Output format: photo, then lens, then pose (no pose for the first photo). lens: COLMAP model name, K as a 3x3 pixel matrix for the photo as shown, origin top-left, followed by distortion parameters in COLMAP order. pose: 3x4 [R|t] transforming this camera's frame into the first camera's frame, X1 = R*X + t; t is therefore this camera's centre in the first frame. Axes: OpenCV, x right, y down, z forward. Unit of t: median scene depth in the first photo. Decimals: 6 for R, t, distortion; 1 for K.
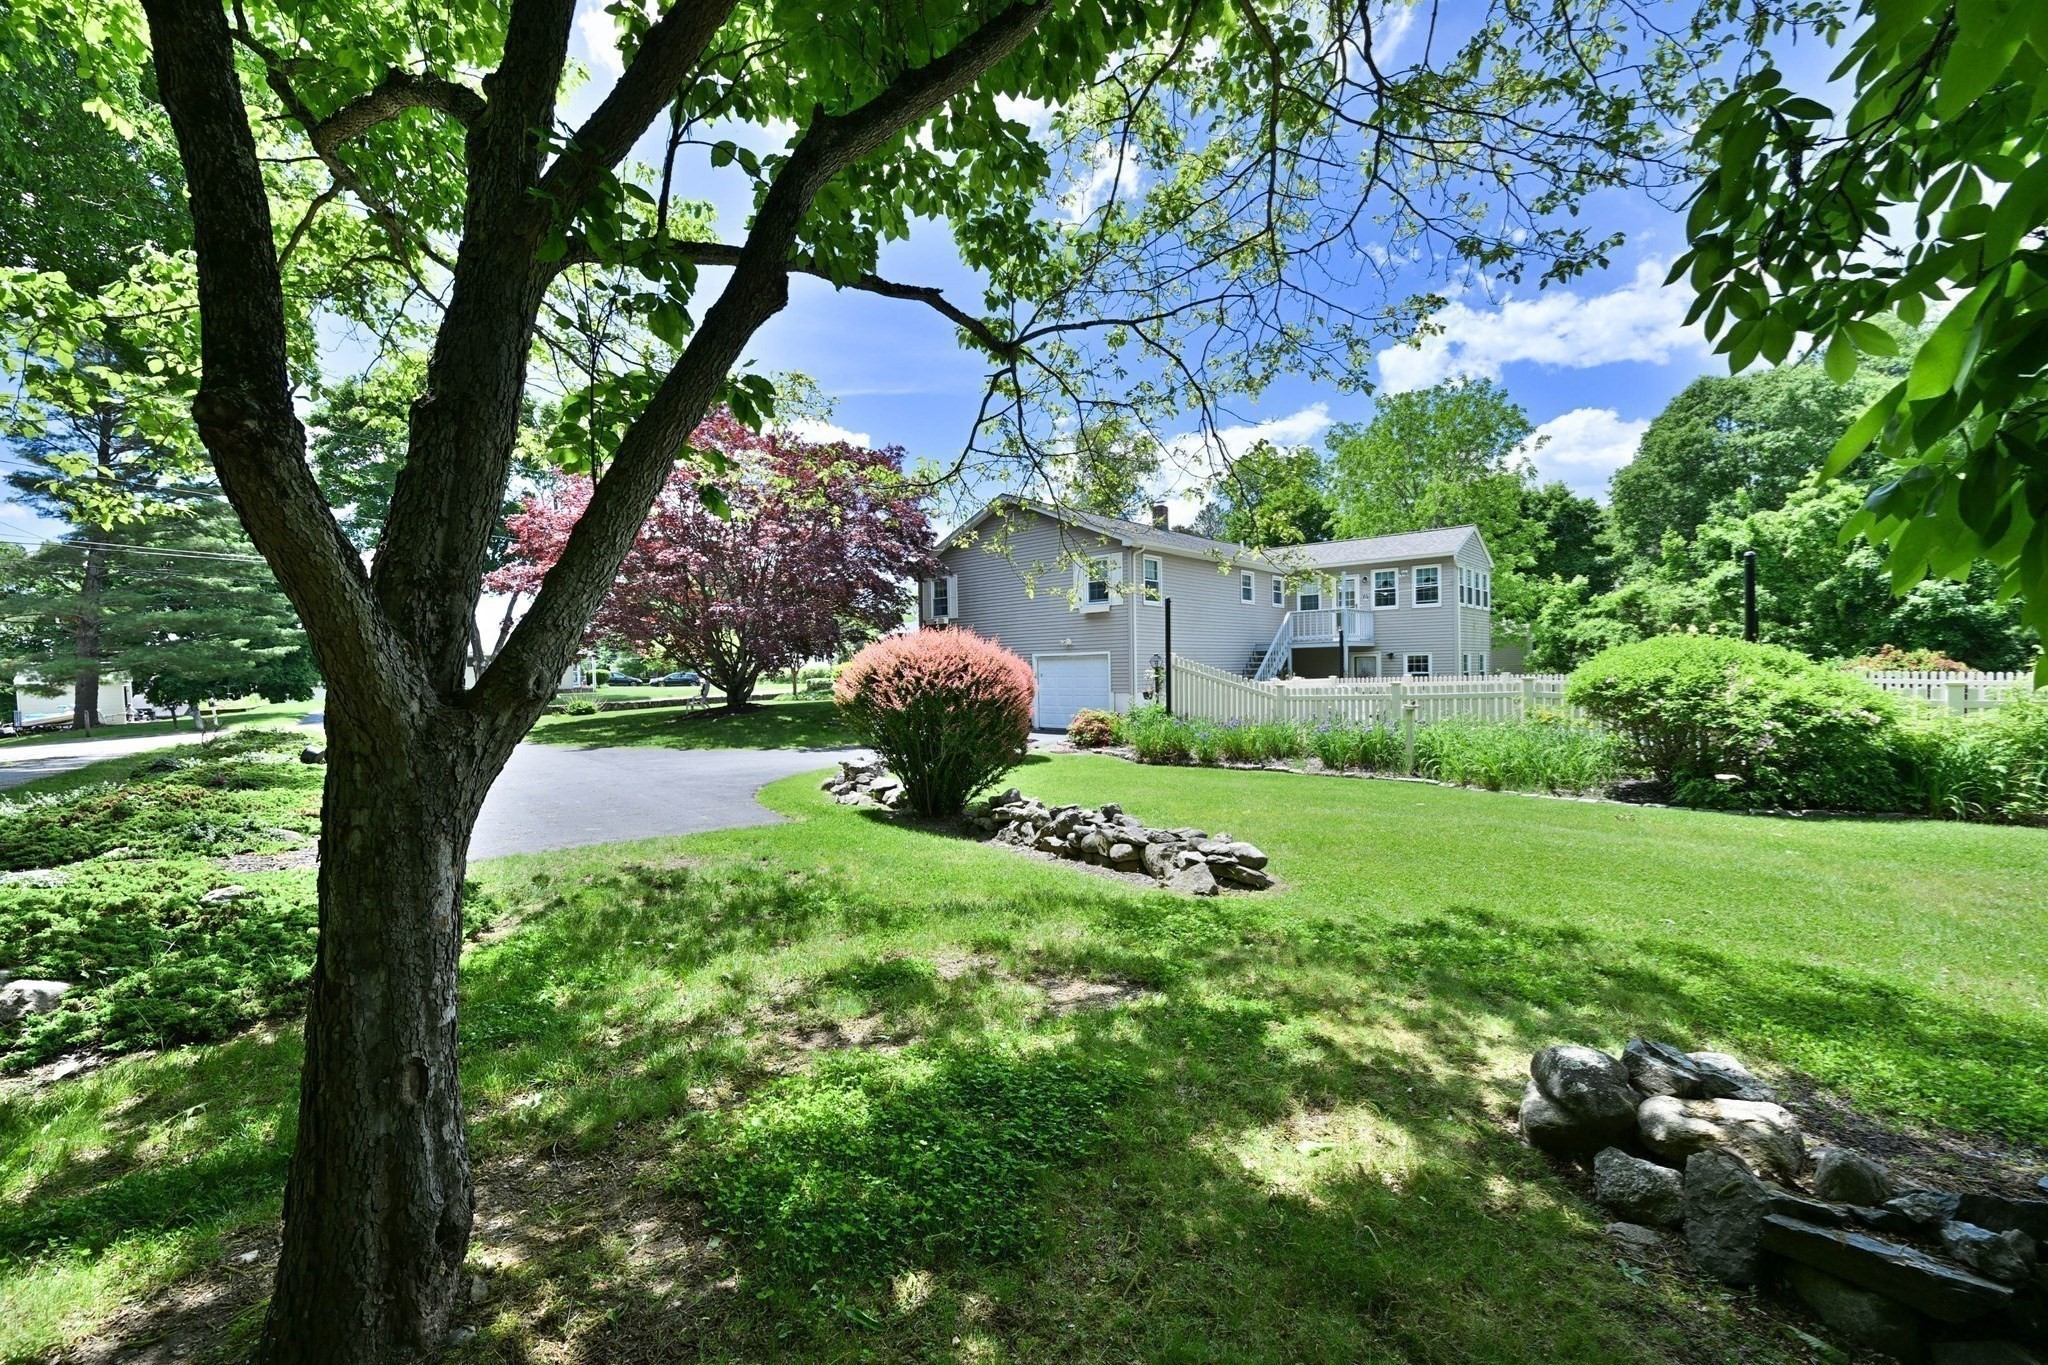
lens RADIAL K [[814.5, 0, 1024.0], [0, 814.5, 682.5], [0, 0, 1]] dist [0.000952, 0.000053]
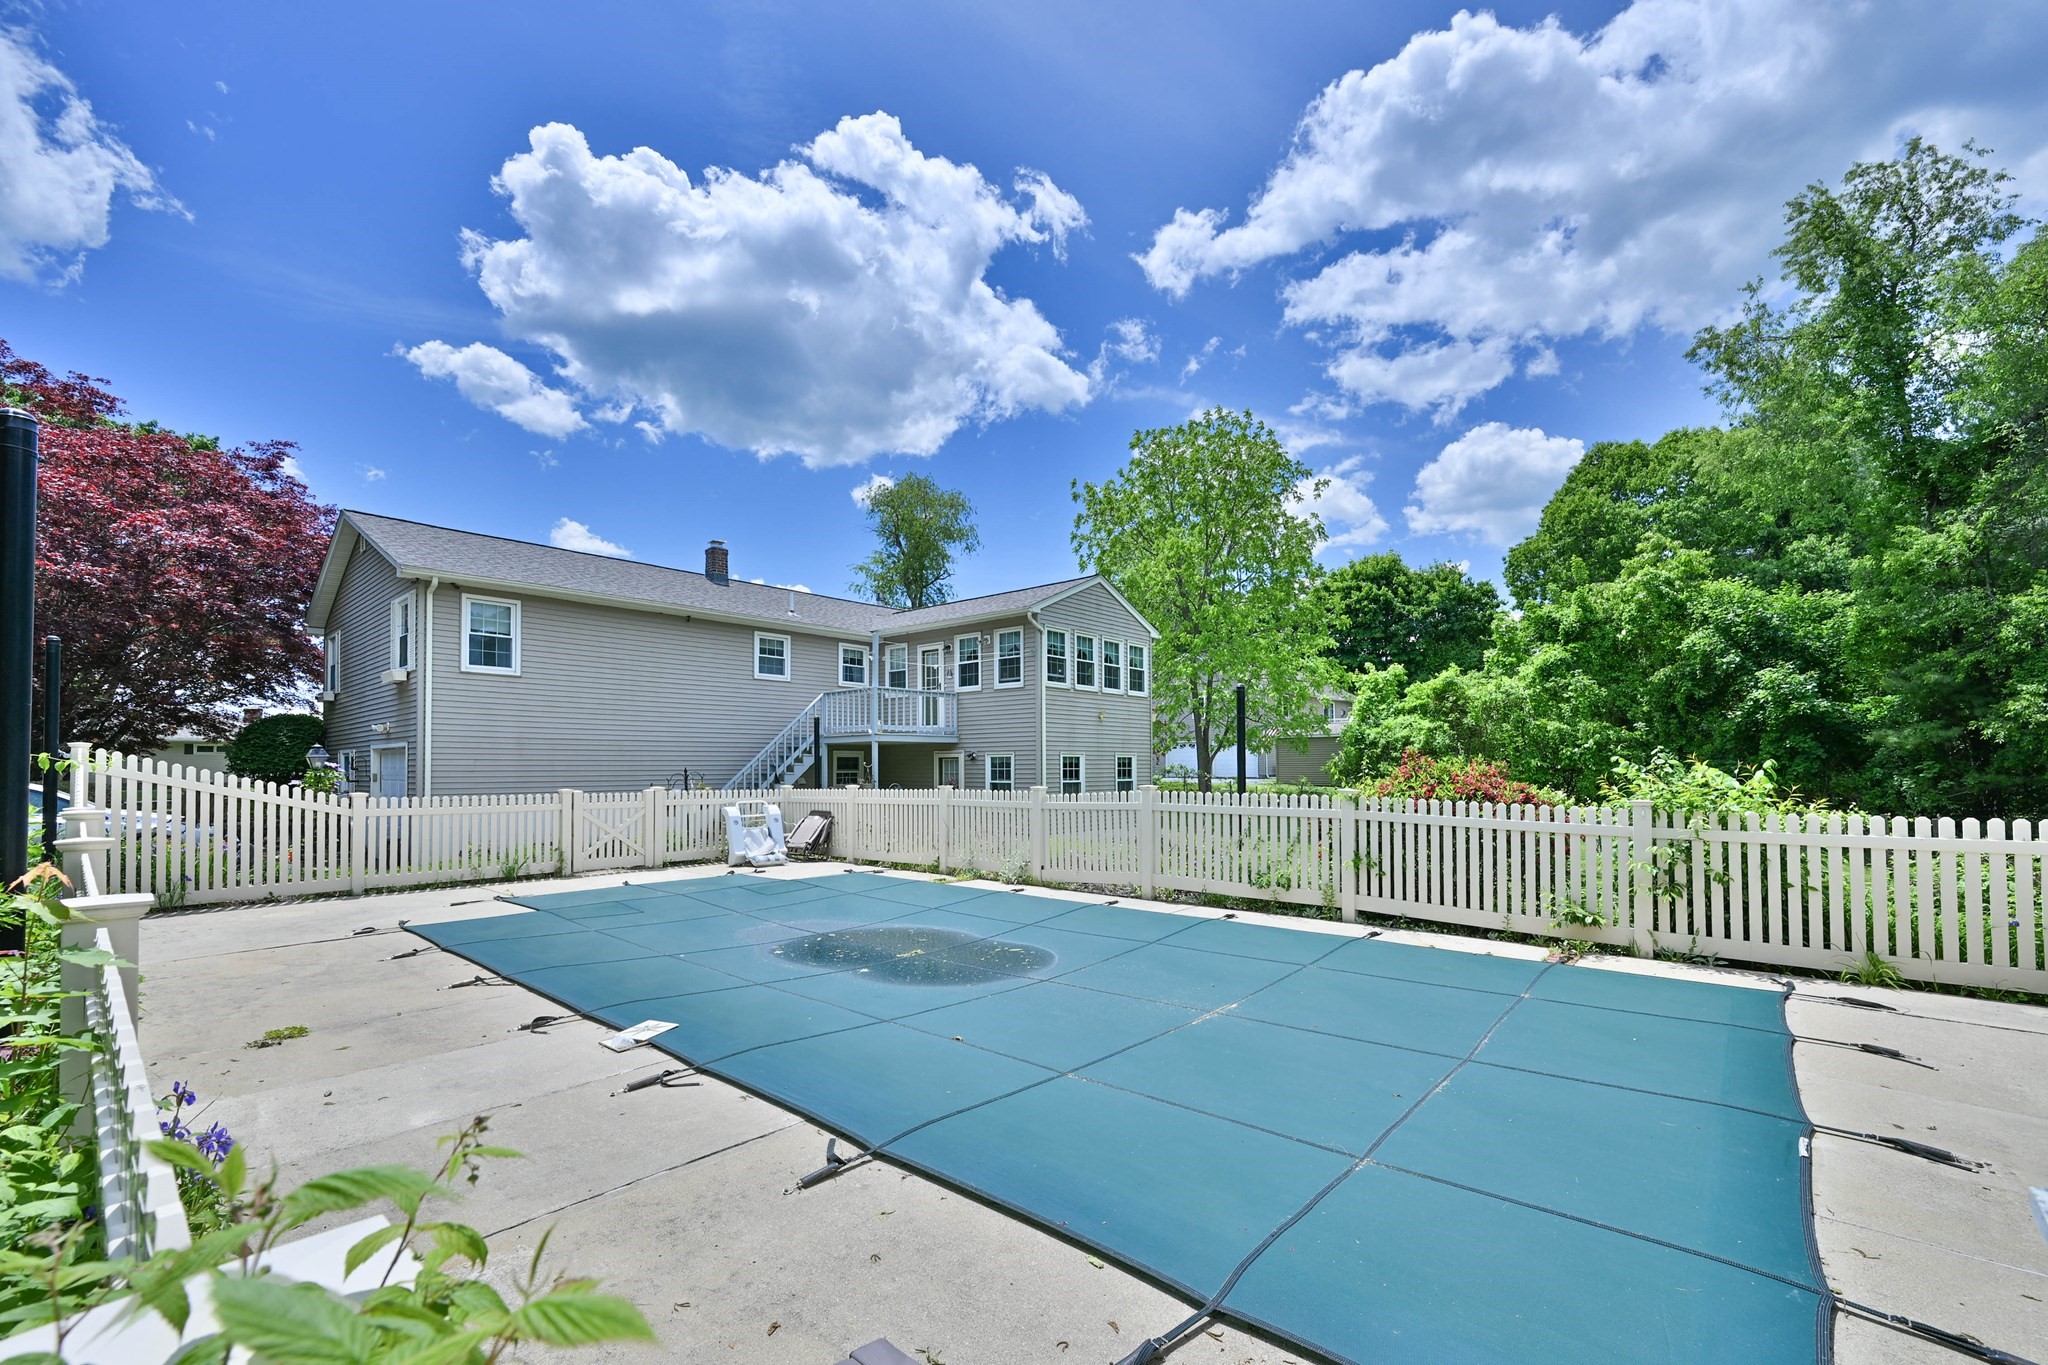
lens RADIAL K [[838.1, 0, 1040.3], [0, 838.1, 749.2], [0, 0, 1]] dist [0.000885, -0.000027]
pose [[0.999827, 0.014960, 0.011069, 0.382880], [-0.014526, 0.999161, -0.038279, -0.009381], [-0.011632, 0.038112, 0.999206, 0.210326]]
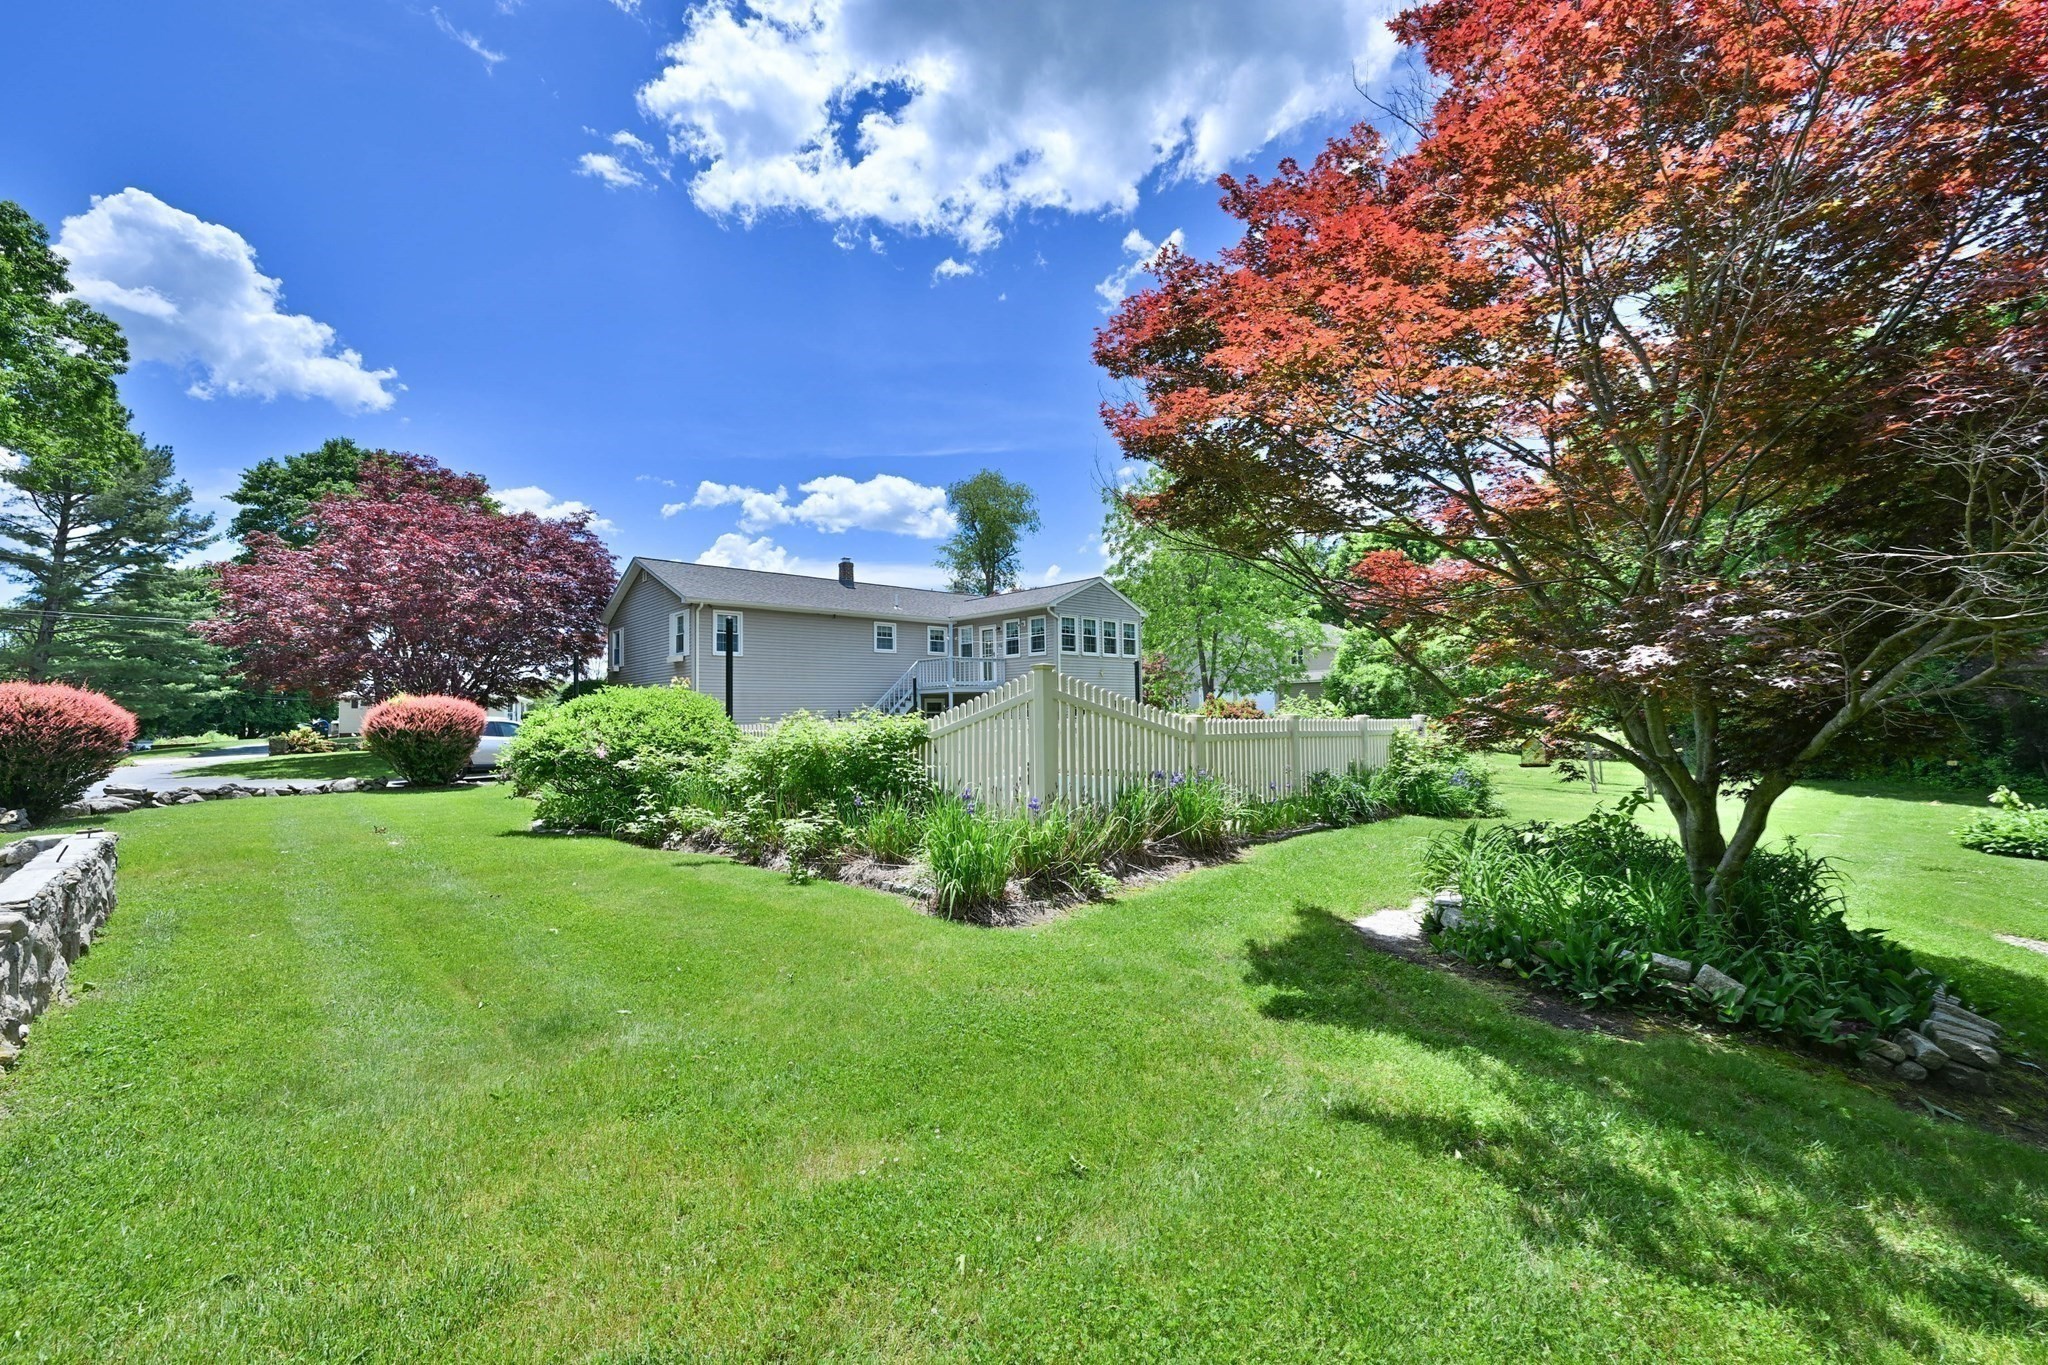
lens RADIAL K [[814.5, 0, 1024.0], [0, 814.5, 682.5], [0, 0, 1]] dist [0.000952, 0.000053]
pose [[0.994233, -0.000259, -0.107241, 0.439621], [-0.005488, 0.998564, -0.053291, -0.000497], [0.107101, 0.053572, 0.992804, -0.039352]]
